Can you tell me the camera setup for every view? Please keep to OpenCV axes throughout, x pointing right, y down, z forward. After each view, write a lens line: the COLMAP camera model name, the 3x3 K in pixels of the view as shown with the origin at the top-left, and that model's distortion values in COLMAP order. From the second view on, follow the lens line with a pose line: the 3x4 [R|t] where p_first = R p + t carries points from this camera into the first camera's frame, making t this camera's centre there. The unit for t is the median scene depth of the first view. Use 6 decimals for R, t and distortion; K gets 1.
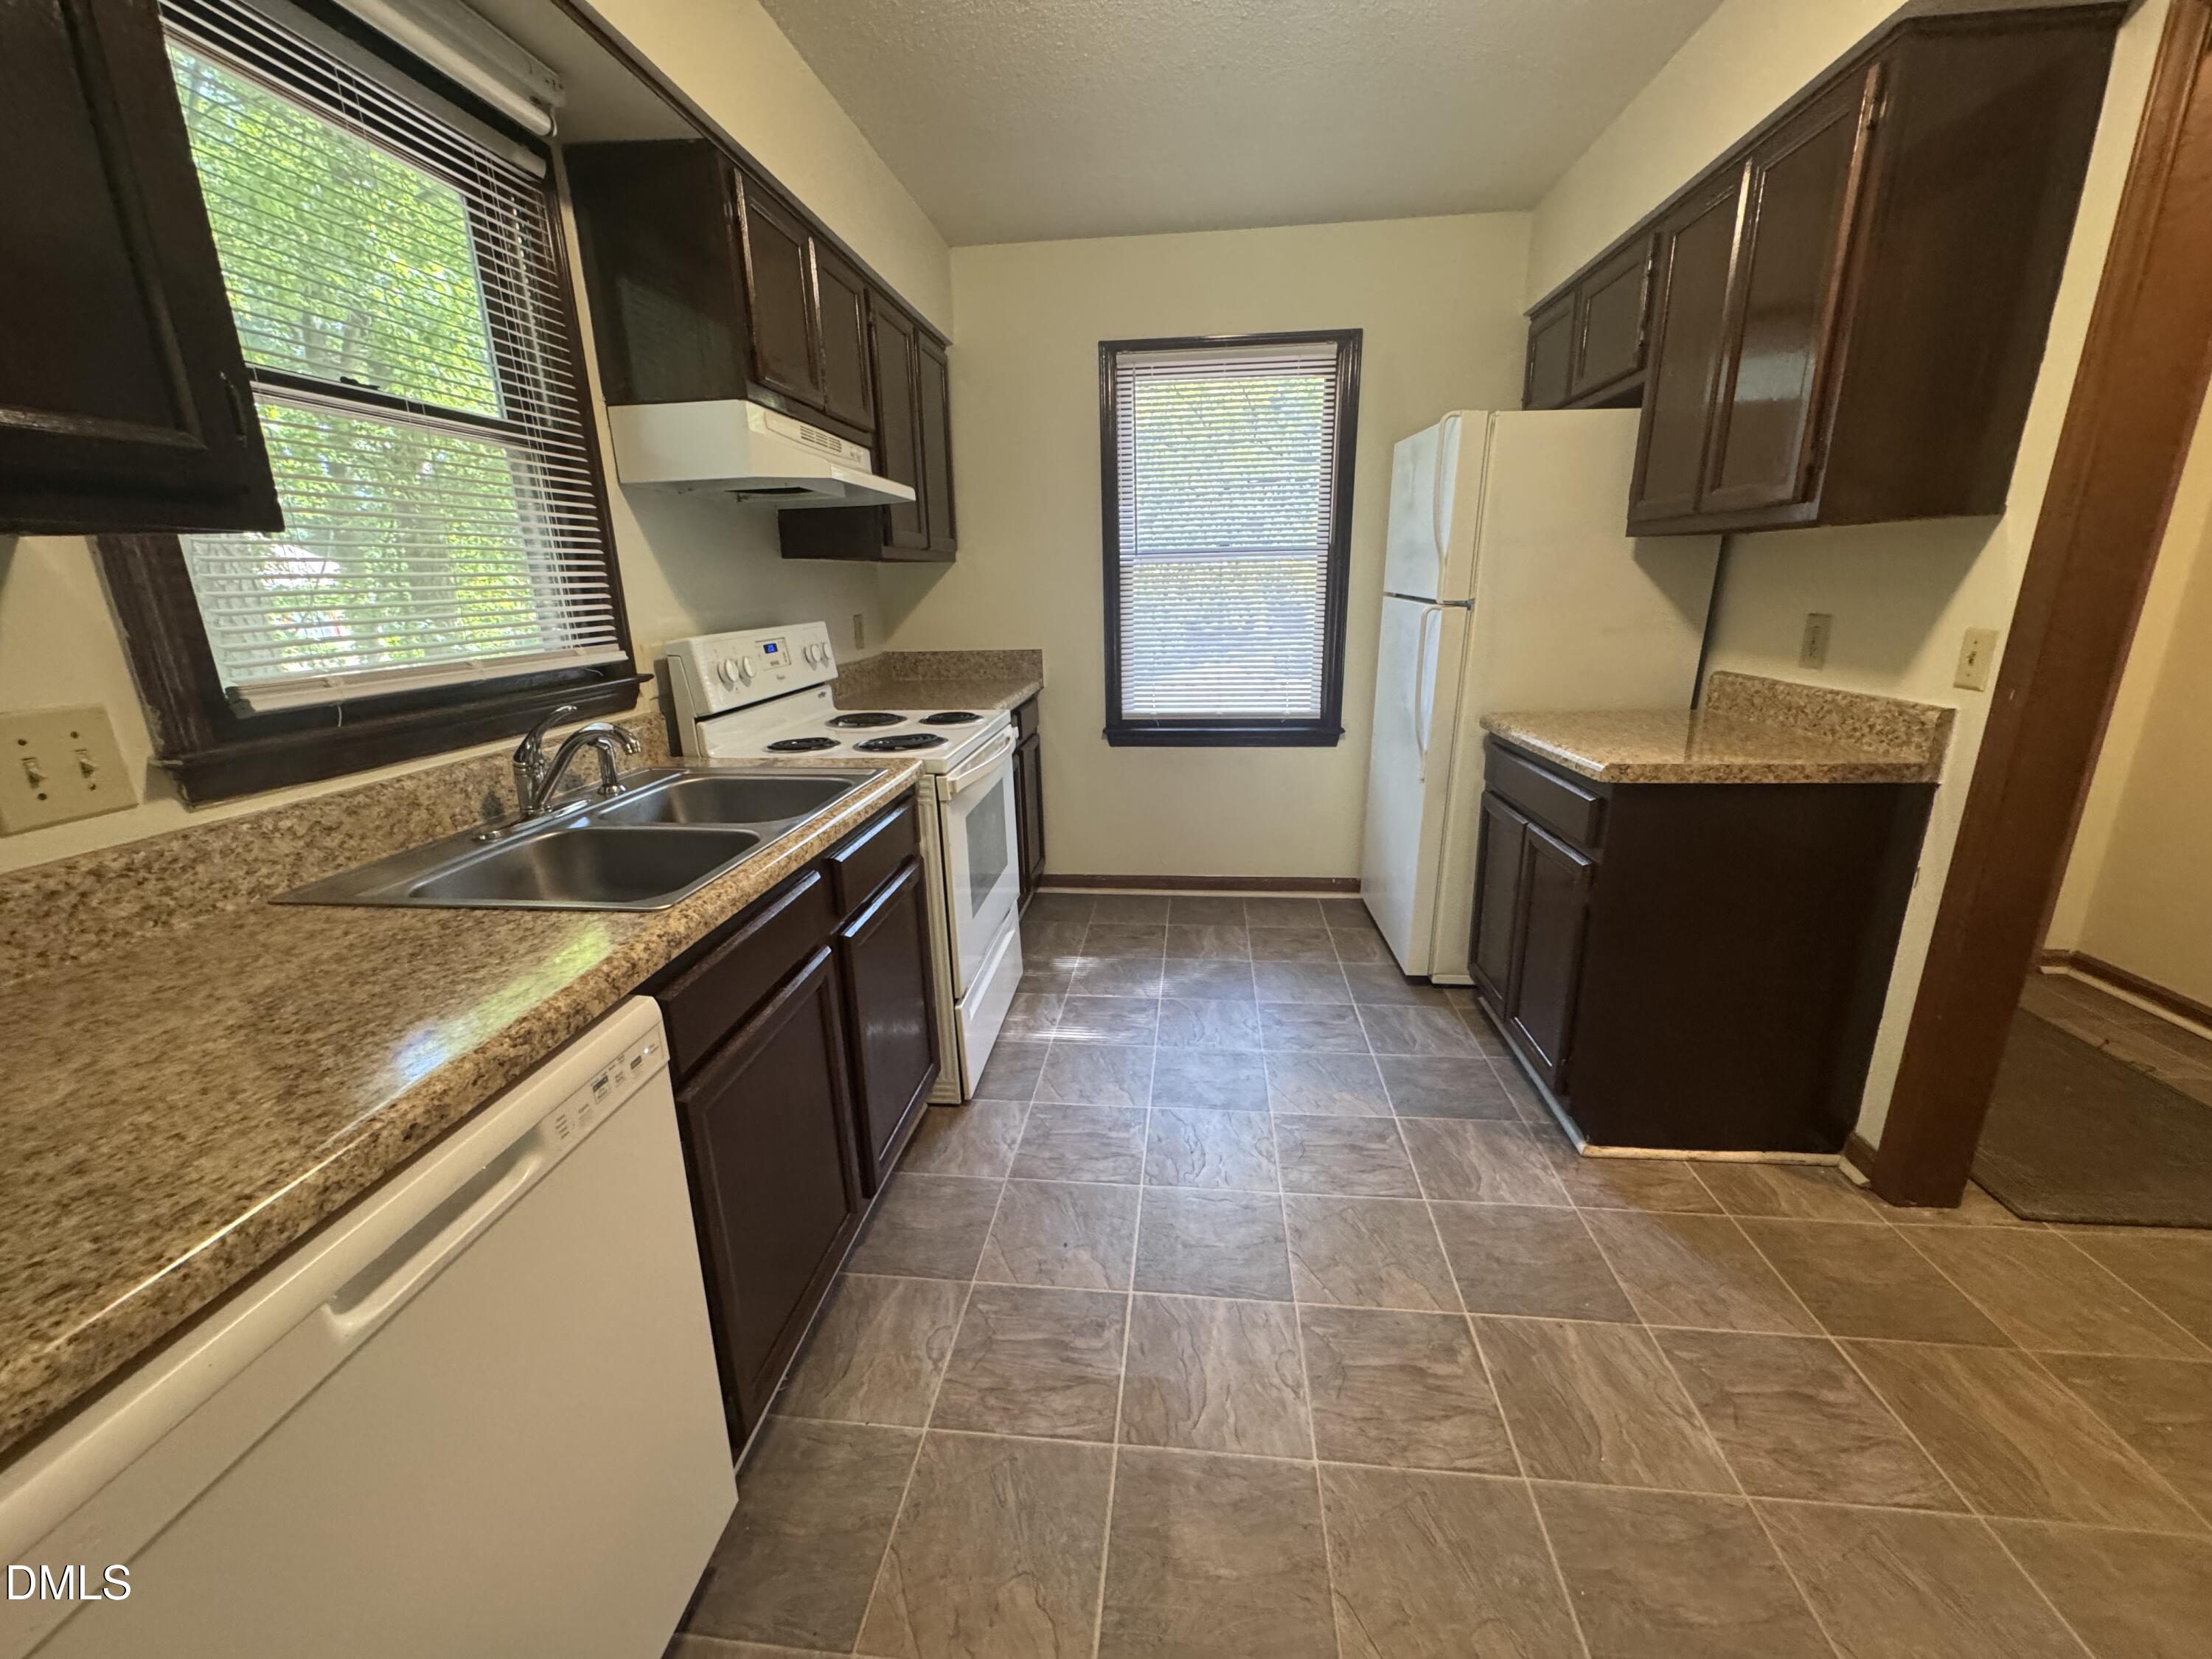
lens RADIAL K [[880.0, 0, 1097.3], [0, 880.0, 826.6], [0, 0, 1]] dist [0.000754, -0.000374]
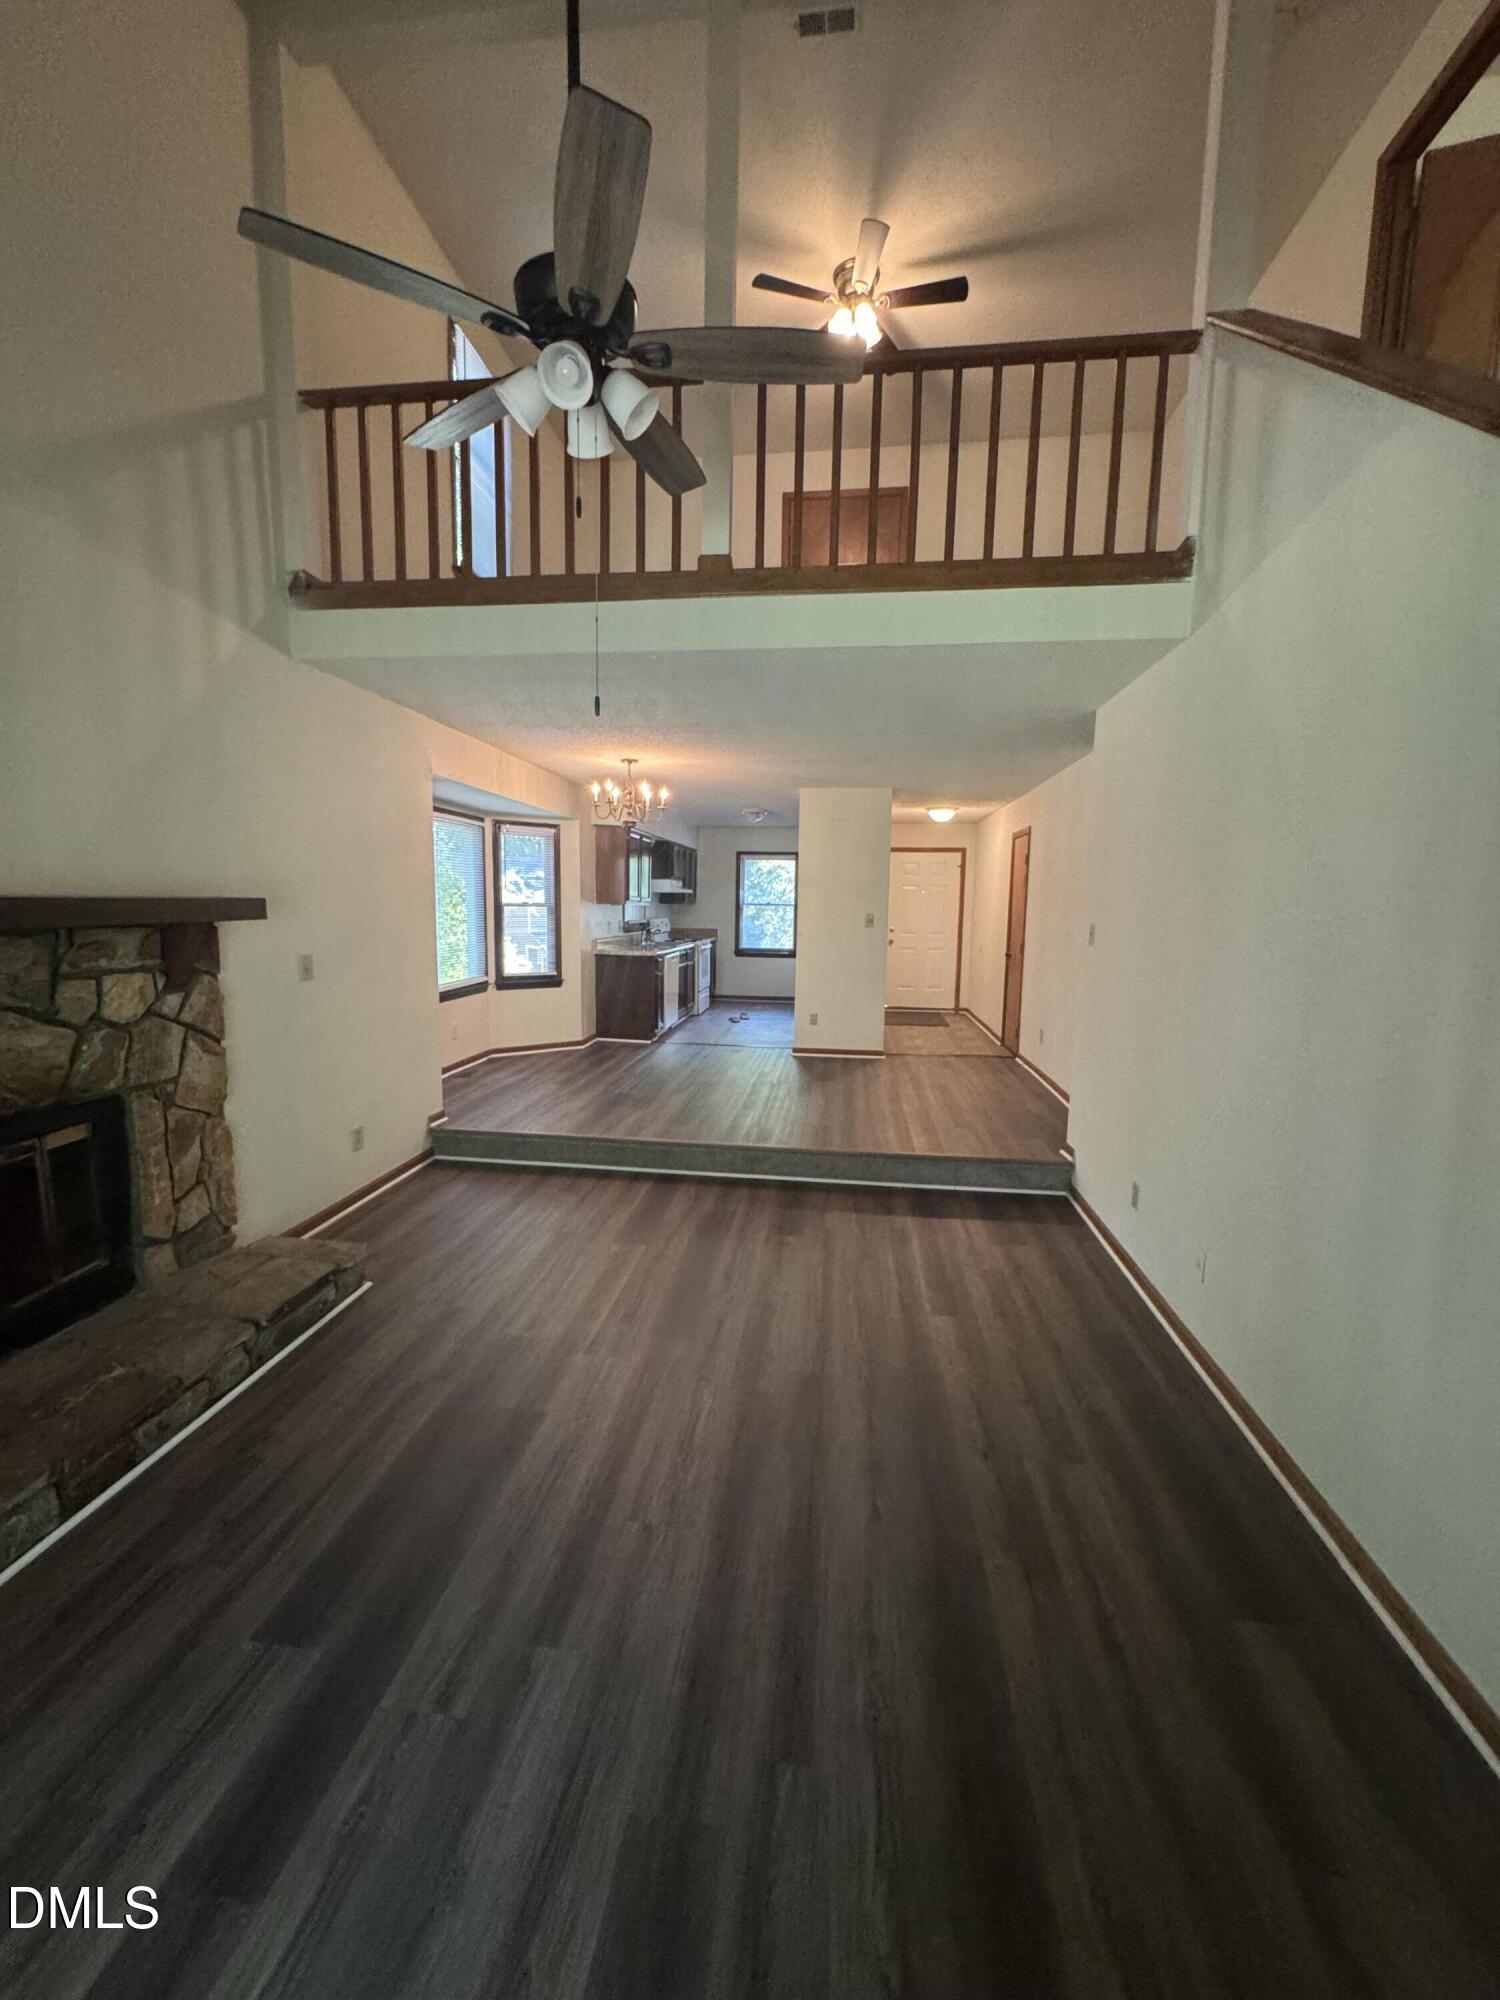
lens RADIAL K [[795.6, 0, 744.2], [0, 795.6, 997.5], [0, 0, 1]] dist [0.000754, -0.000374]
pose [[0.998983, 0.036615, -0.026323, 0.249997], [-0.040301, 0.986801, -0.156842, 1.057103], [0.020232, 0.157743, 0.987273, -3.931053]]
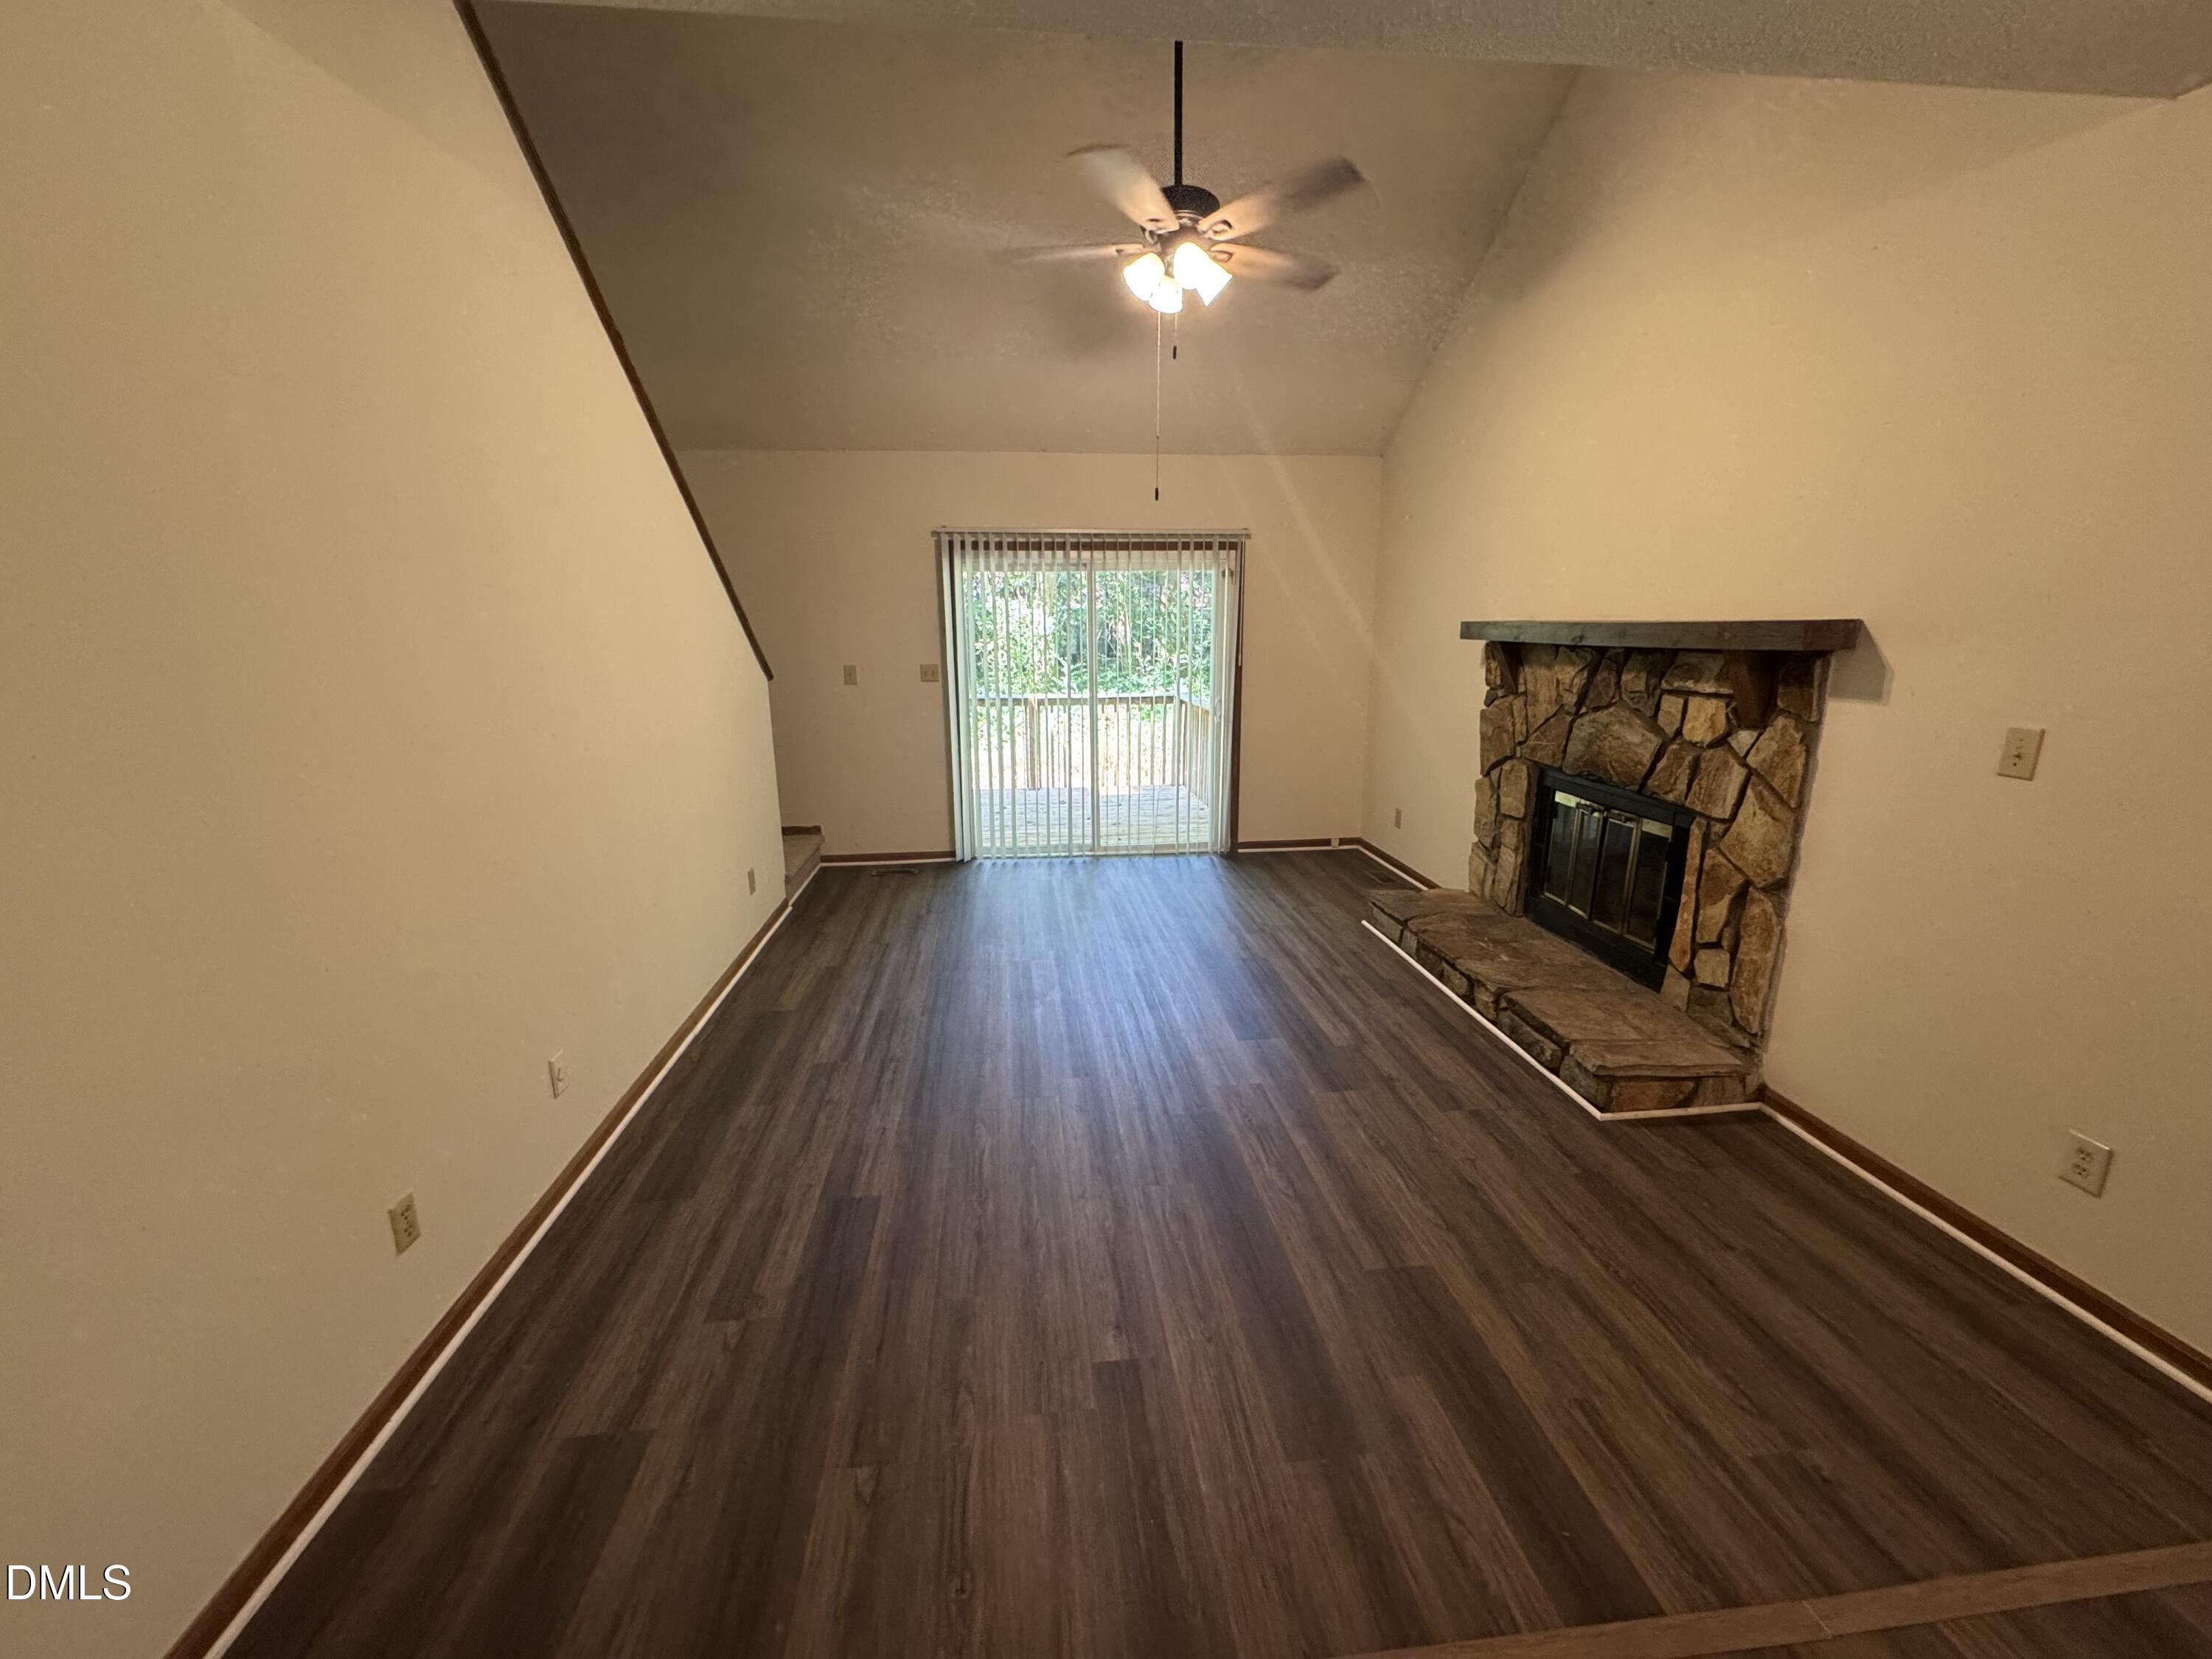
lens RADIAL K [[880.0, 0, 1105.2], [0, 880.0, 829.7], [0, 0, 1]] dist [0.000754, -0.000374]
pose [[-0.978243, 0.073037, -0.194178, 0.500573], [-0.031040, 0.873915, 0.485087, 0.302550], [0.205125, 0.480561, -0.852634, -1.295773]]
